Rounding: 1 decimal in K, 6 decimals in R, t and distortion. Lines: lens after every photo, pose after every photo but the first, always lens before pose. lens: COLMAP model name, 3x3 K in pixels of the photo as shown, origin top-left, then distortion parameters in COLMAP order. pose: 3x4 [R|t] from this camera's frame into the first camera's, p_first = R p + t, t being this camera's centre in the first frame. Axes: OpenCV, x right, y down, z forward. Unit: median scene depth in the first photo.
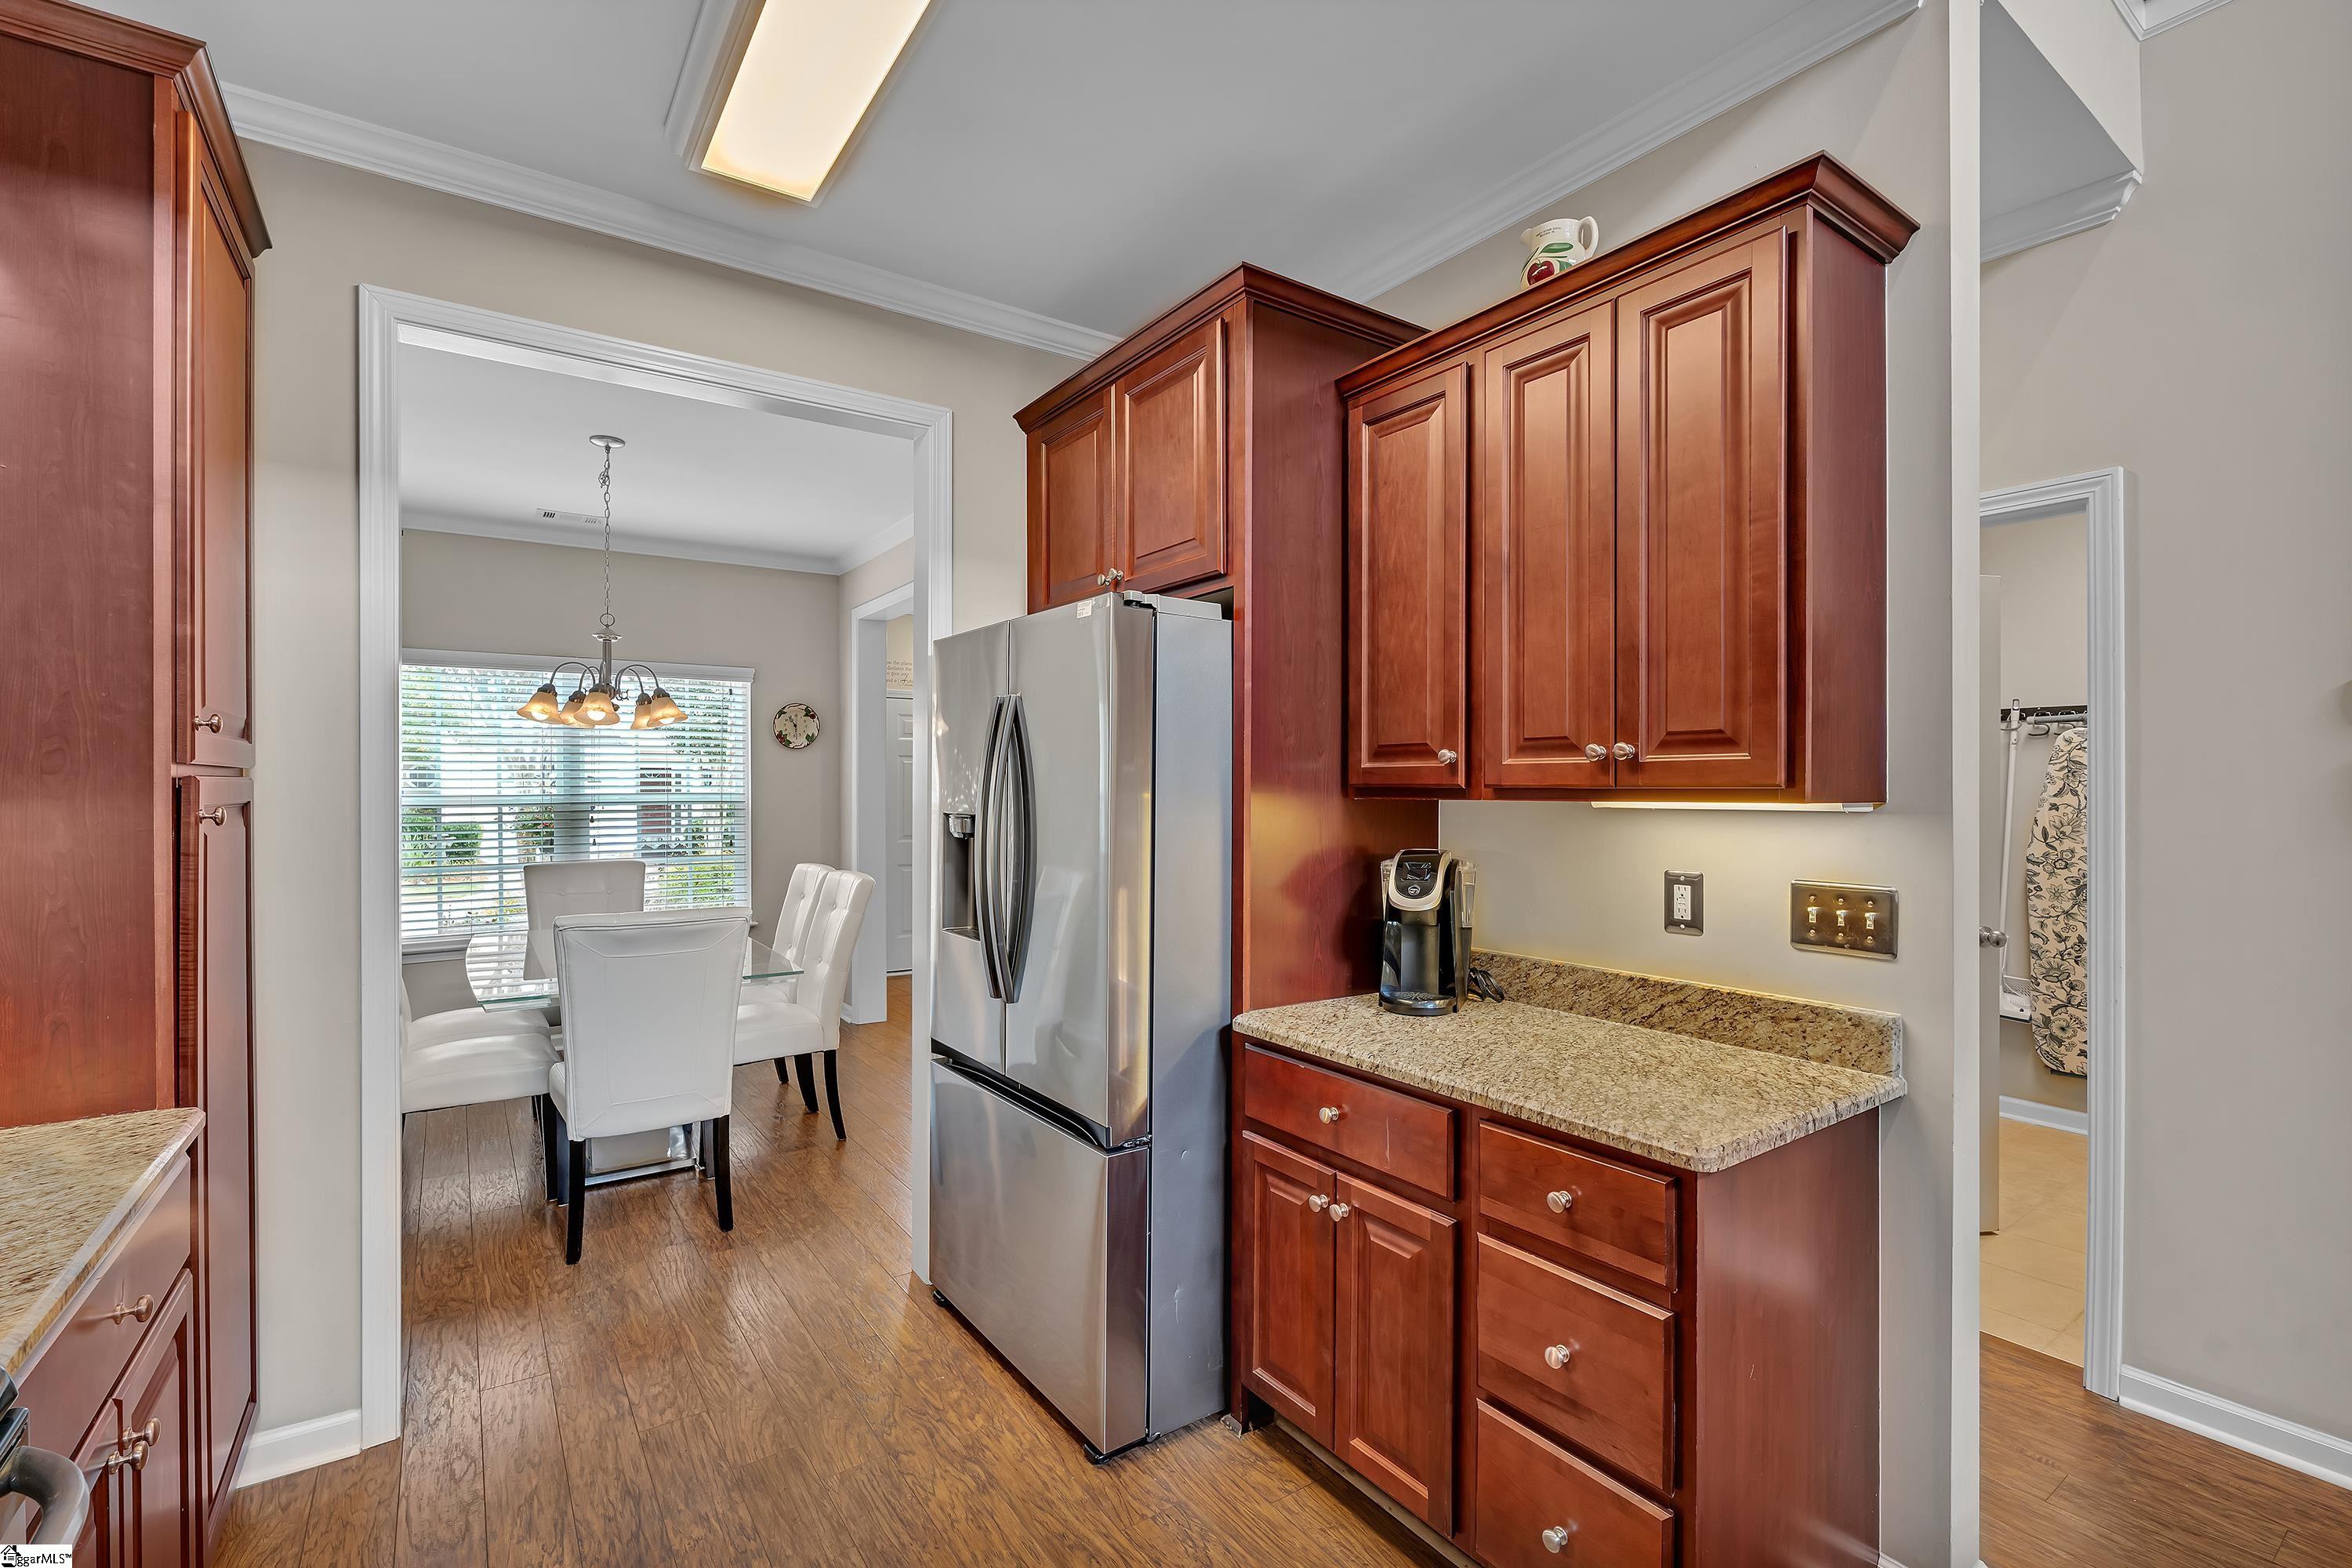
lens RADIAL K [[1028.1, 0, 1168.8], [0, 1028.1, 792.0], [0, 0, 1]] dist [0.001315, -0.000250]
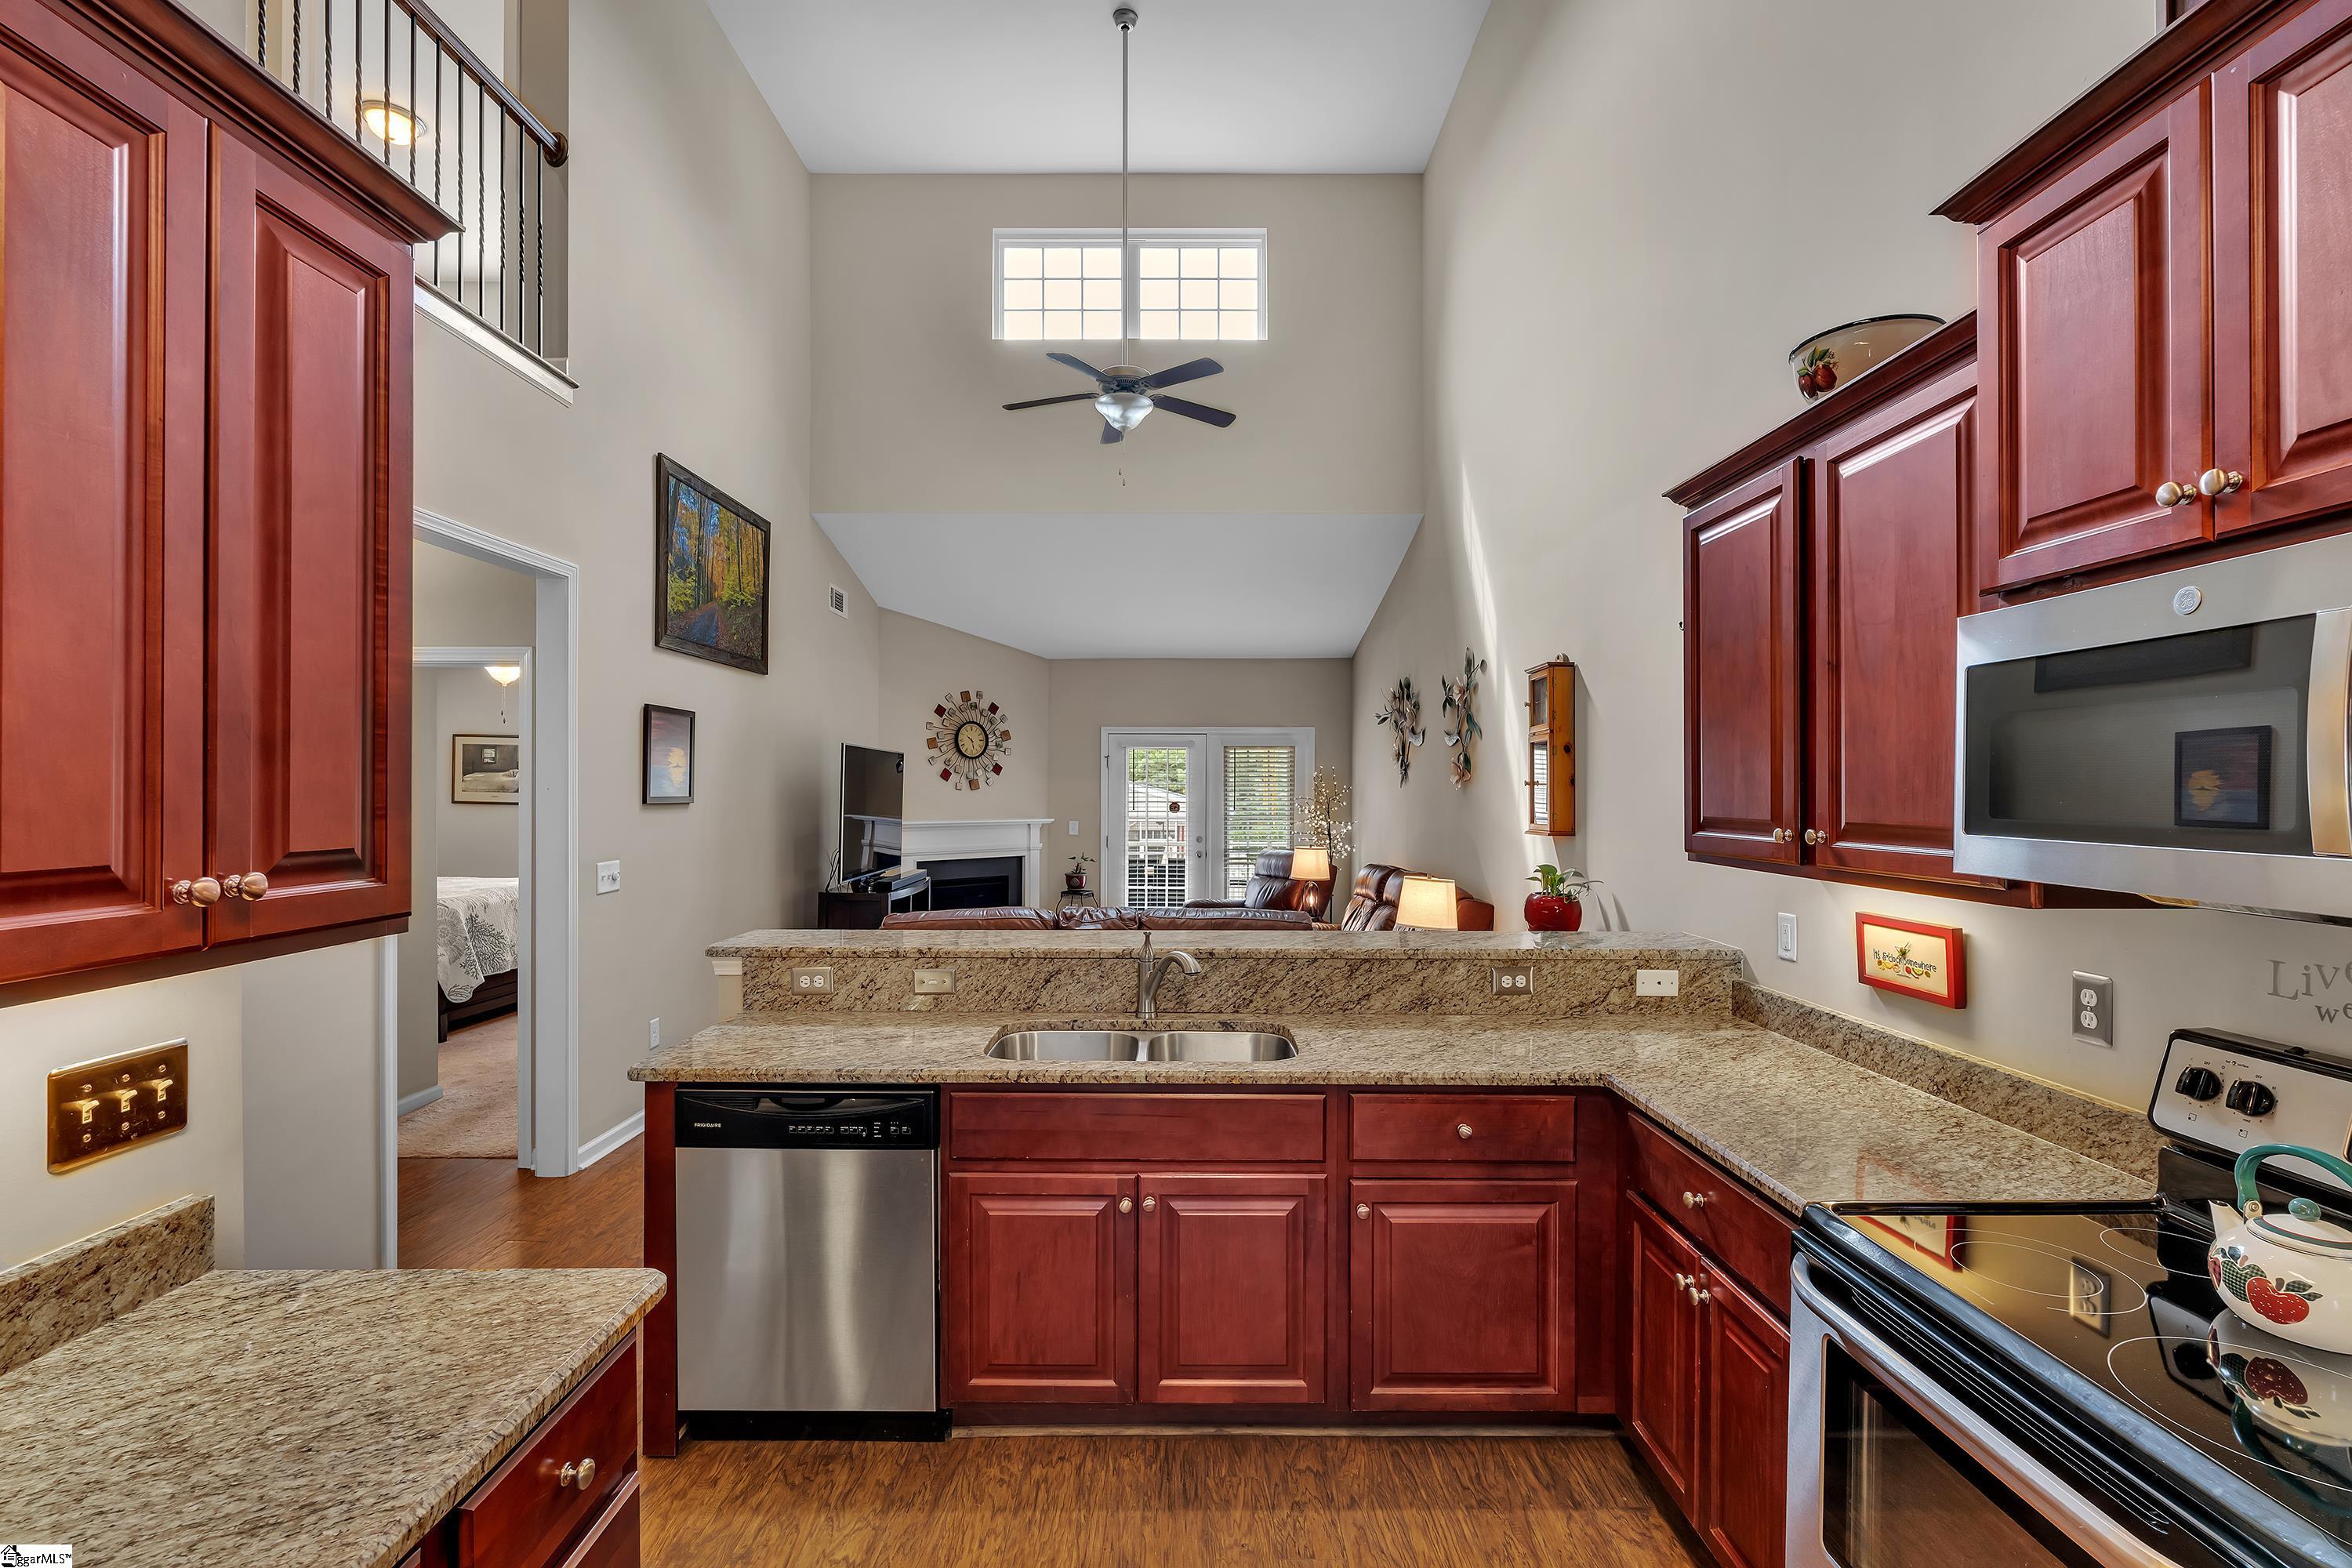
lens RADIAL K [[1028.1, 0, 1188.3], [0, 1028.1, 779.9], [0, 0, 1]] dist [0.001315, -0.000250]
pose [[-0.825729, 0.004944, 0.564045, -0.288784], [0.001591, 0.999978, -0.006436, -0.075650], [-0.564064, -0.004417, -0.825719, 0.922947]]
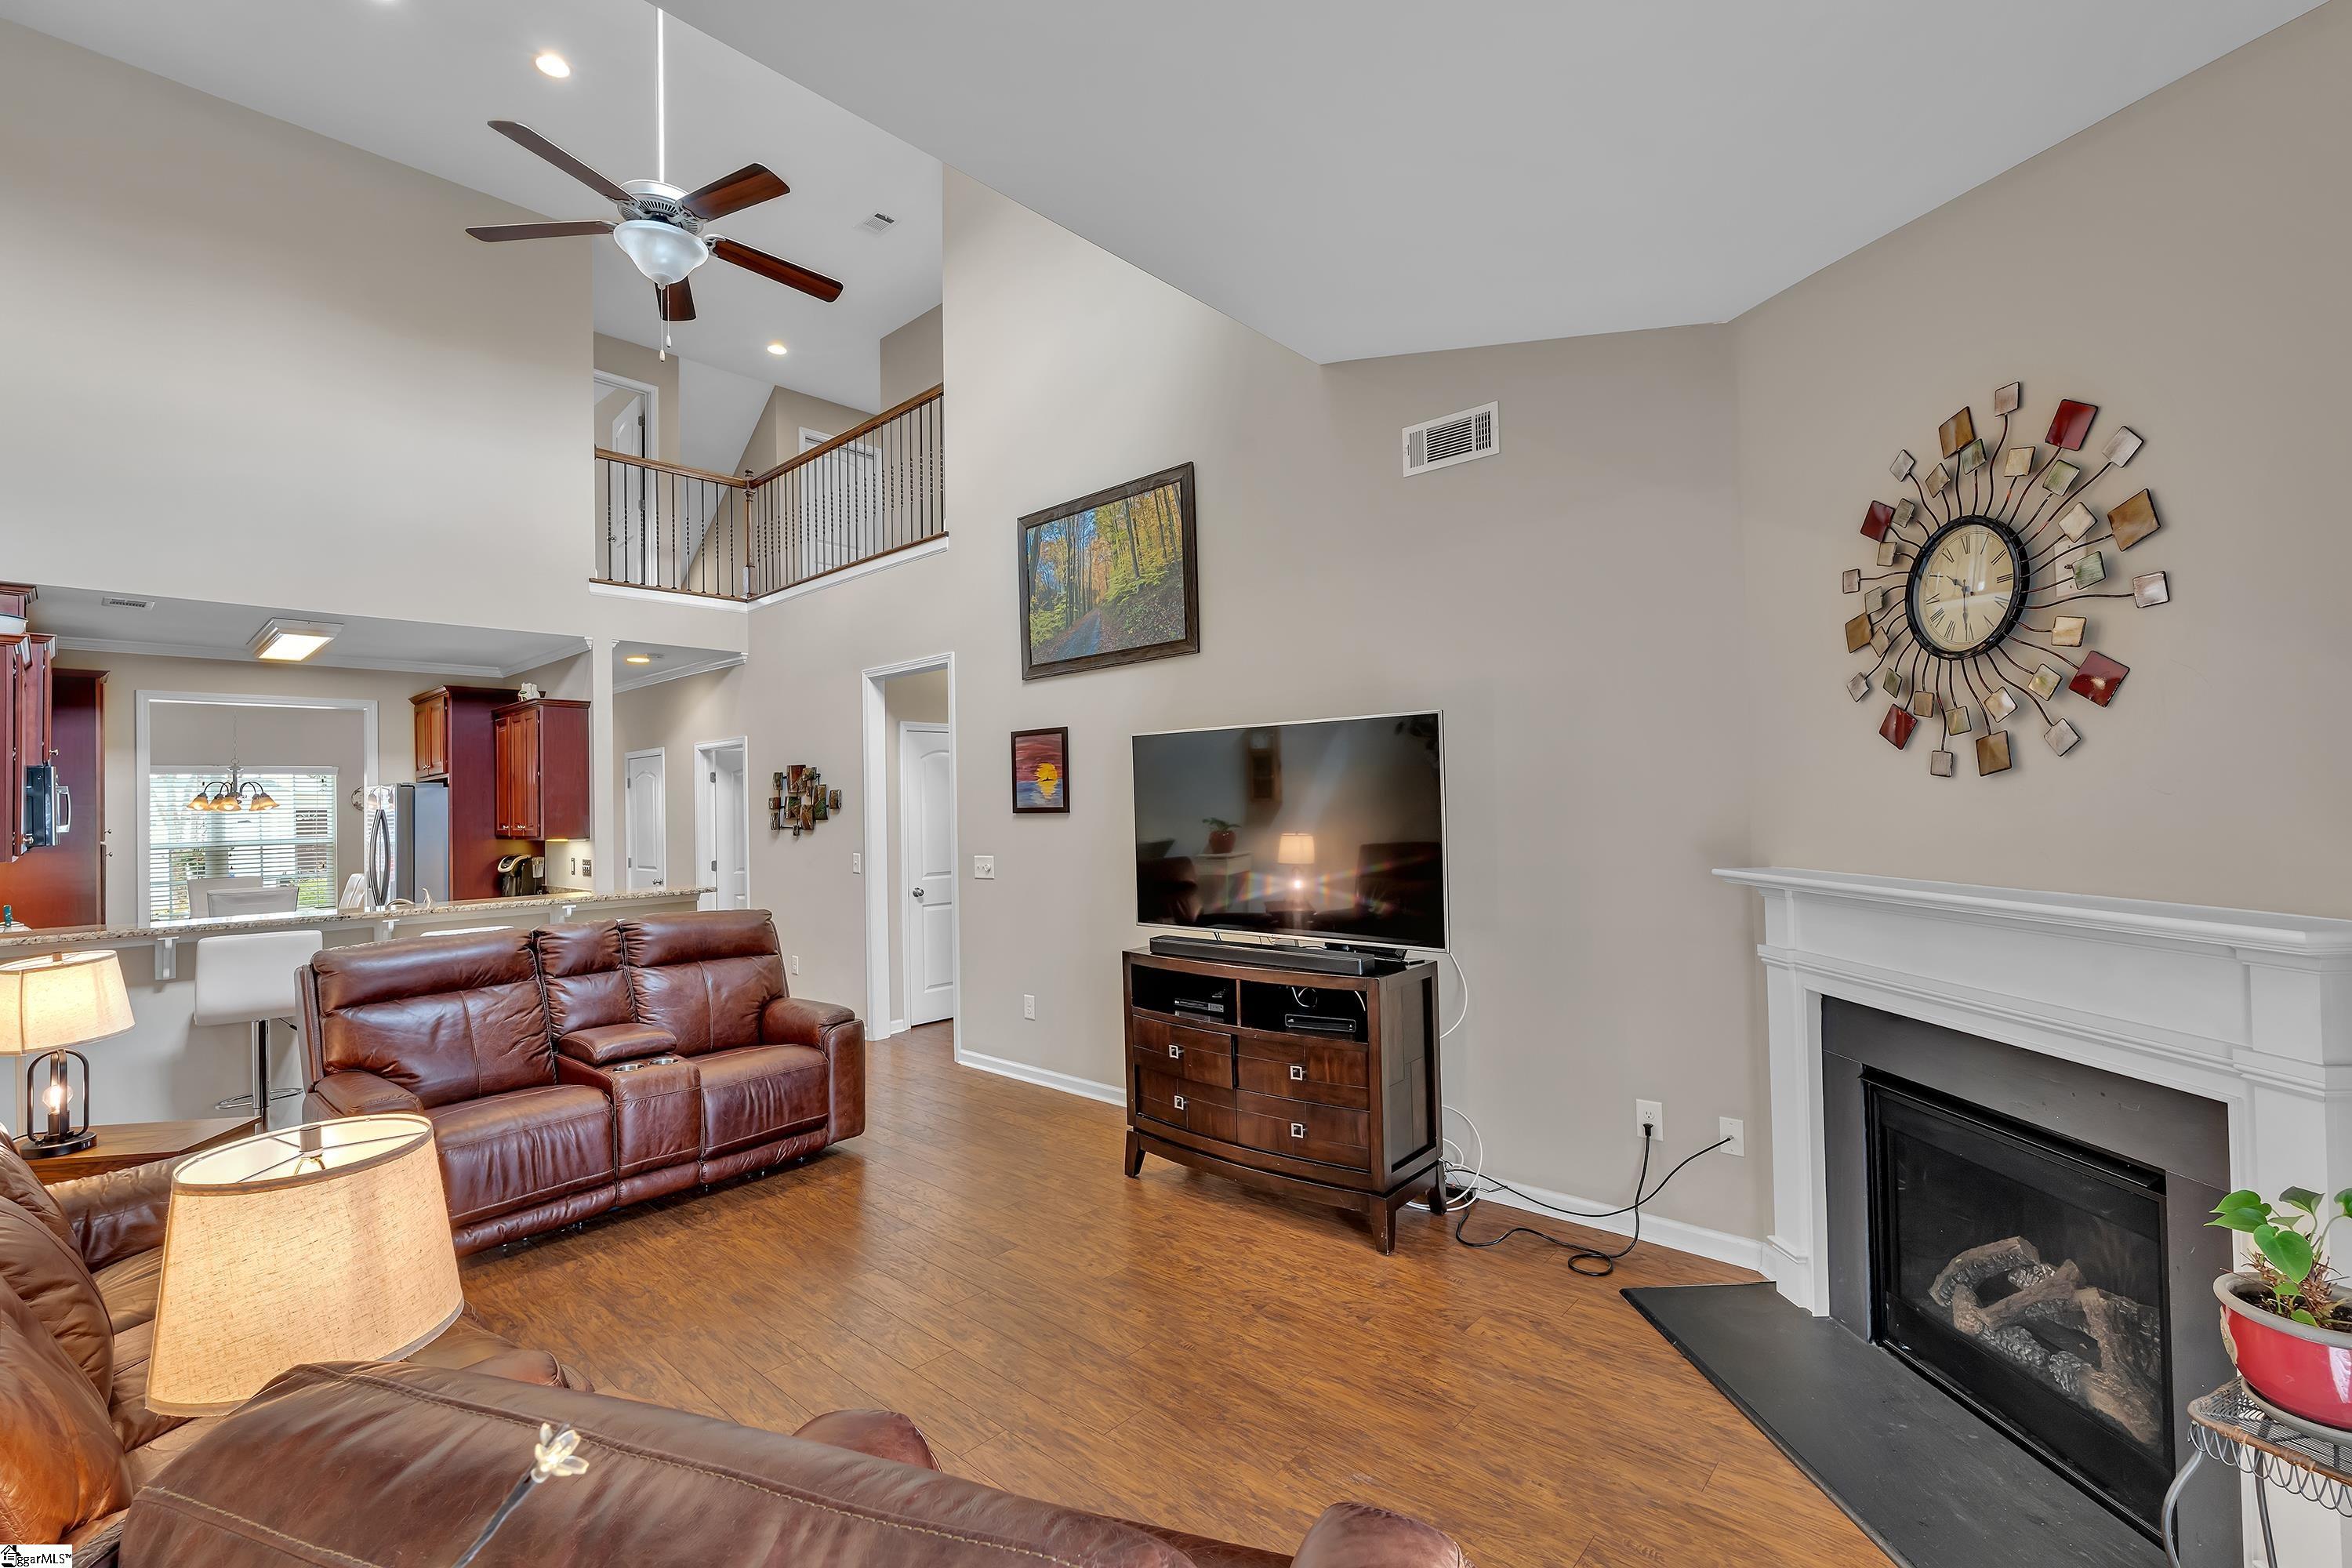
lens RADIAL K [[1028.1, 0, 1173.6], [0, 1028.1, 788.1], [0, 0, 1]] dist [0.001315, -0.000250]
pose [[0.975914, -0.016419, 0.217538, 1.584072], [0.021224, 0.999579, -0.019768, -0.047302], [-0.217122, 0.023908, 0.975852, -2.684007]]
